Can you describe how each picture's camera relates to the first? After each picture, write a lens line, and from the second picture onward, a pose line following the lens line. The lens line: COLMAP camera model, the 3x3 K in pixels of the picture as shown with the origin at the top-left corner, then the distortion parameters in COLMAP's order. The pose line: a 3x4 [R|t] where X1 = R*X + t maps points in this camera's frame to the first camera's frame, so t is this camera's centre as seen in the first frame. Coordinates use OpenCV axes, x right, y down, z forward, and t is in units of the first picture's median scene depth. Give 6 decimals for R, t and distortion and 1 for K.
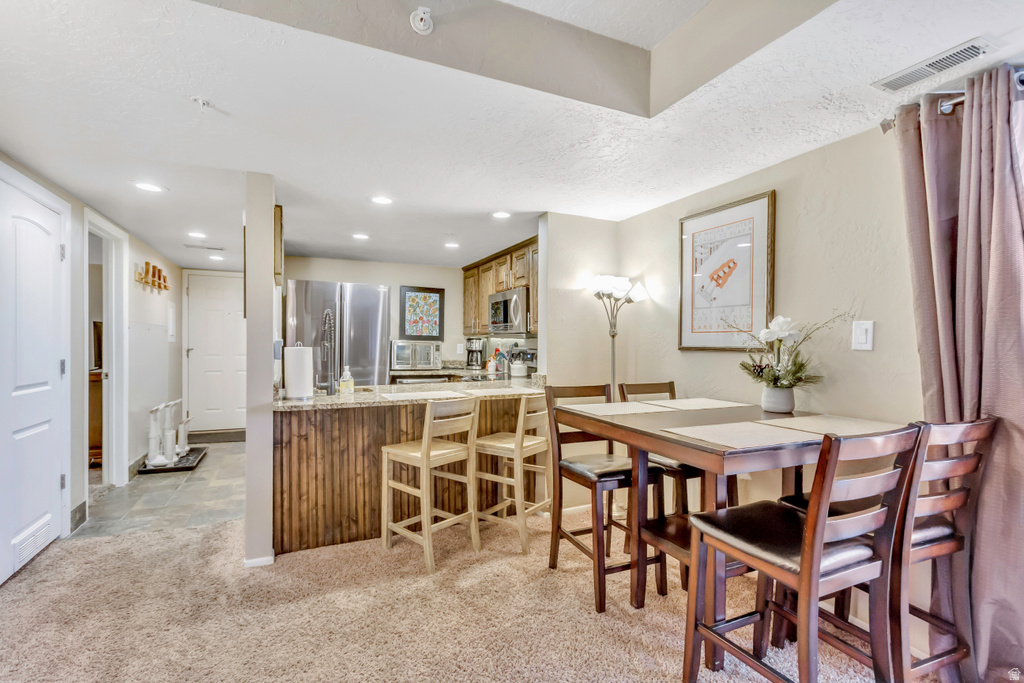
lens RADIAL K [[467.2, 0, 505.5], [0, 467.2, 347.9], [0, 0, 1]] dist [0.008435, -0.003432]
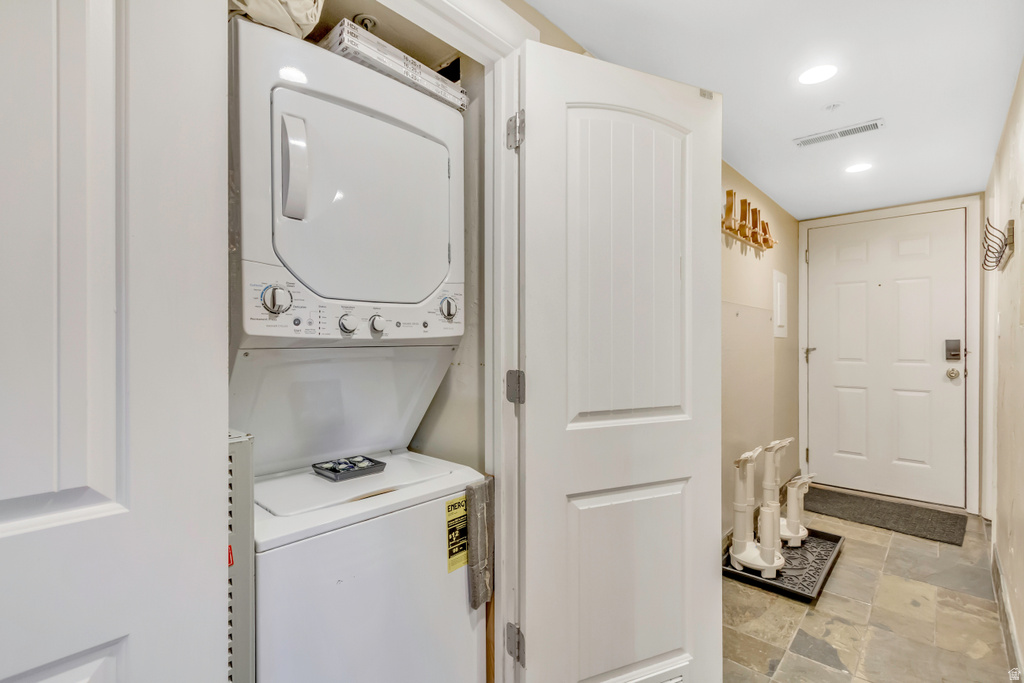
lens RADIAL K [[467.2, 0, 508.3], [0, 467.2, 340.9], [0, 0, 1]] dist [0.008435, -0.003432]
pose [[0.383672, -0.005734, -0.923452, -0.524103], [-0.005968, 0.999944, -0.008689, 0.000042], [0.923450, 0.008844, 0.383616, 0.809002]]
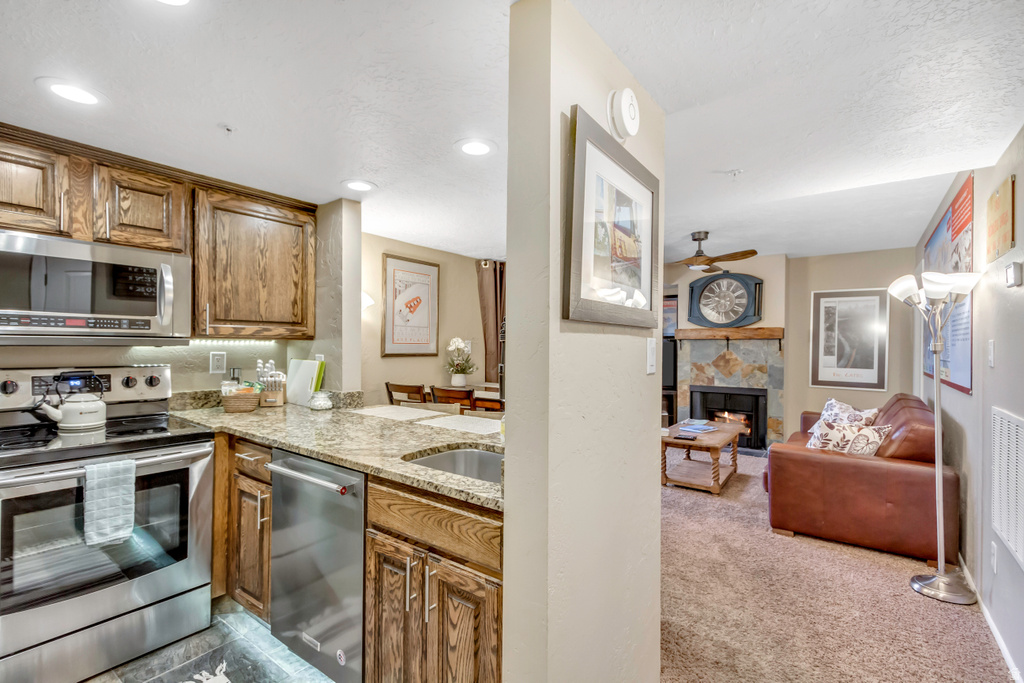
lens RADIAL K [[467.2, 0, 507.2], [0, 467.2, 347.4], [0, 0, 1]] dist [0.008435, -0.003432]
pose [[-0.478312, -0.019186, 0.877980, -0.919415], [-0.006498, 0.999811, 0.018308, -0.046596], [-0.878166, 0.003052, -0.478346, 1.336960]]
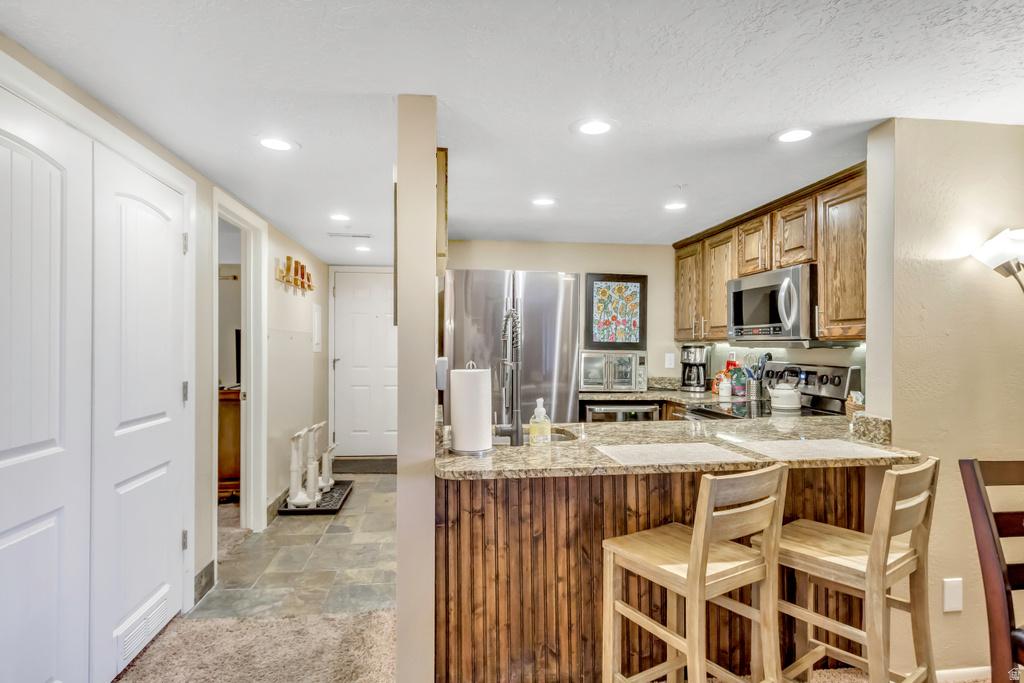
lens RADIAL K [[549.5, 0, 504.6], [0, 549.5, 345.8], [0, 0, 1]] dist [0.002061, 0.000230]
pose [[0.952929, -0.003857, -0.303169, -0.164881], [0.000873, 0.999950, -0.009975, -0.024736], [0.303192, 0.009241, 0.952885, 0.291826]]
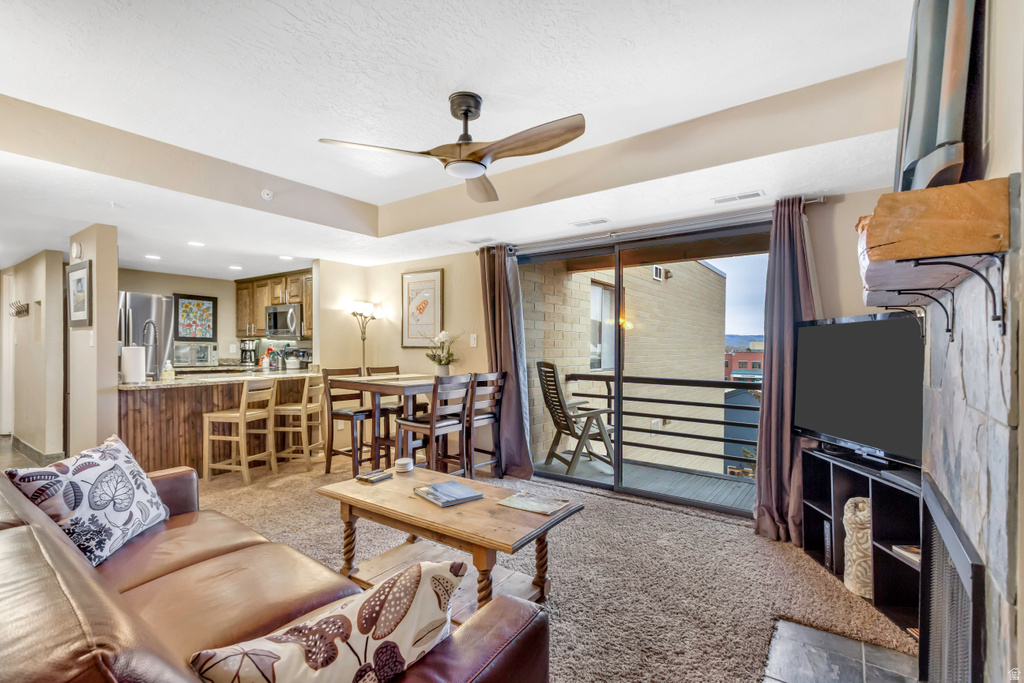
lens RADIAL K [[467.2, 0, 510.6], [0, 467.2, 351.4], [0, 0, 1]] dist [0.008435, -0.003432]
pose [[0.868829, -0.008651, 0.495037, -0.145220], [0.005353, 0.999953, 0.008080, 0.006052], [-0.495084, -0.004370, 0.868834, -0.741082]]
